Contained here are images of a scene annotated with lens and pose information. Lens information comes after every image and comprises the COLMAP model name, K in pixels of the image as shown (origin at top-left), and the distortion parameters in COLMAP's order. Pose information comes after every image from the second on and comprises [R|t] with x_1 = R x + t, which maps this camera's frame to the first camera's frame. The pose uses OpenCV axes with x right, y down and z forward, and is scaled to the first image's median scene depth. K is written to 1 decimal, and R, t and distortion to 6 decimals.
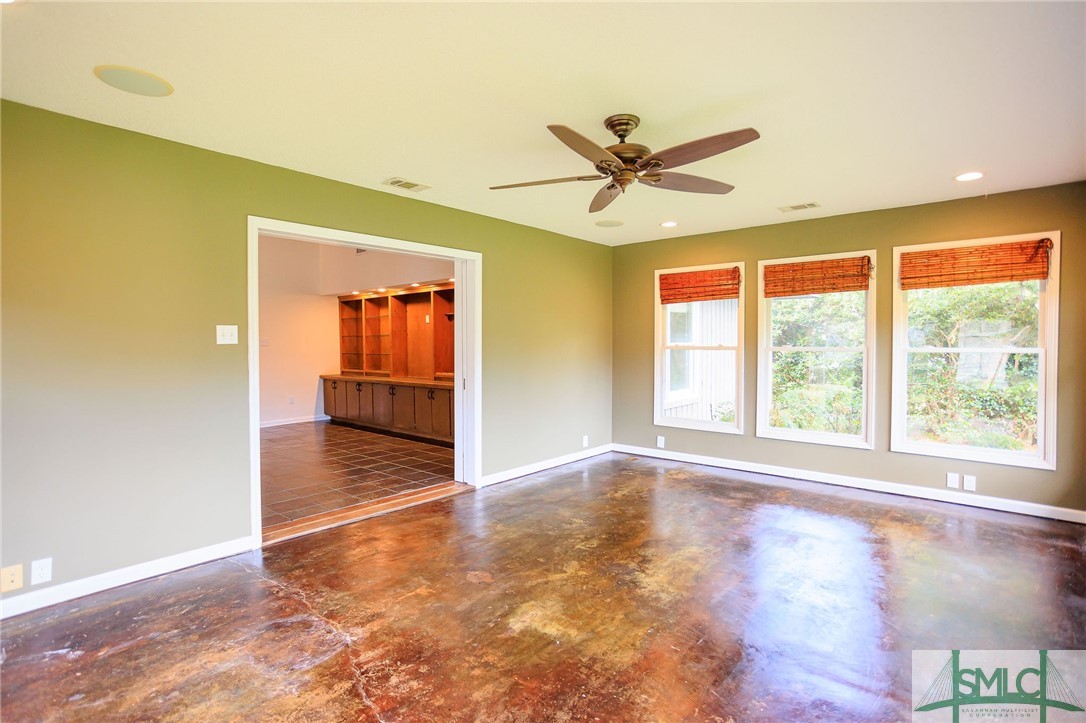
lens RADIAL K [[540.5, 0, 540.7], [0, 540.5, 352.6], [0, 0, 1]] dist [-0.001198, 0.000863]
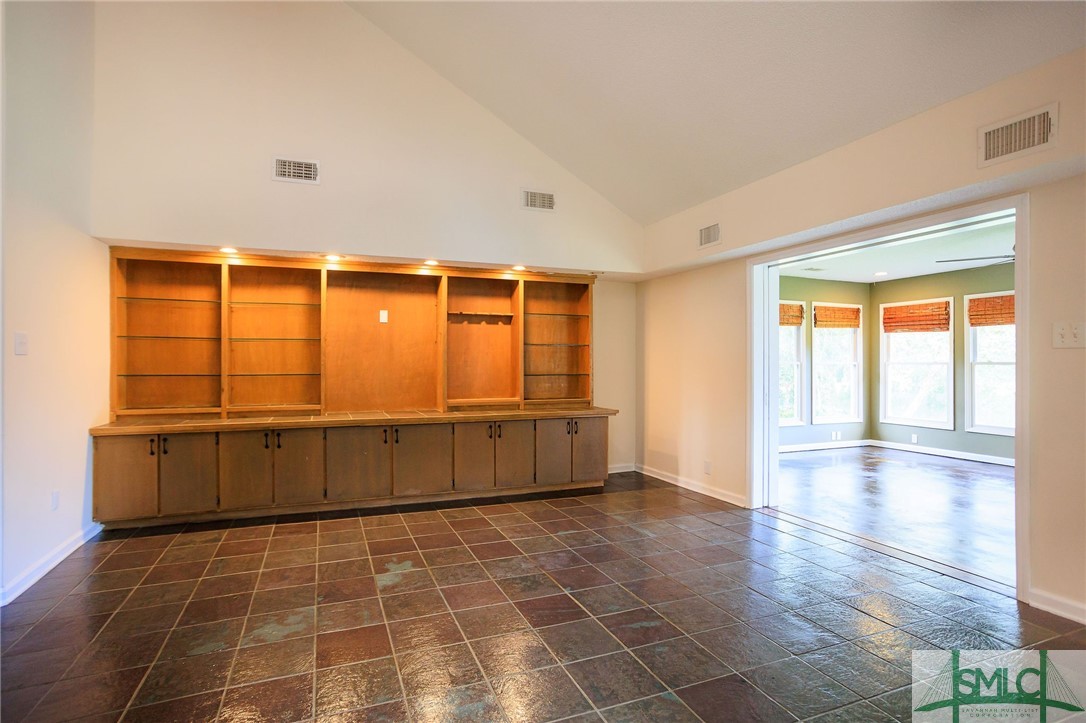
lens RADIAL K [[520.0, 0, 538.4], [0, 520.0, 360.5], [0, 0, 1]] dist [-0.002318, 0.000065]
pose [[0.475320, -0.000236, 0.879813, -0.804070], [0.006356, 0.999975, -0.003165, -0.009814], [-0.879790, 0.007096, 0.475309, 0.683644]]
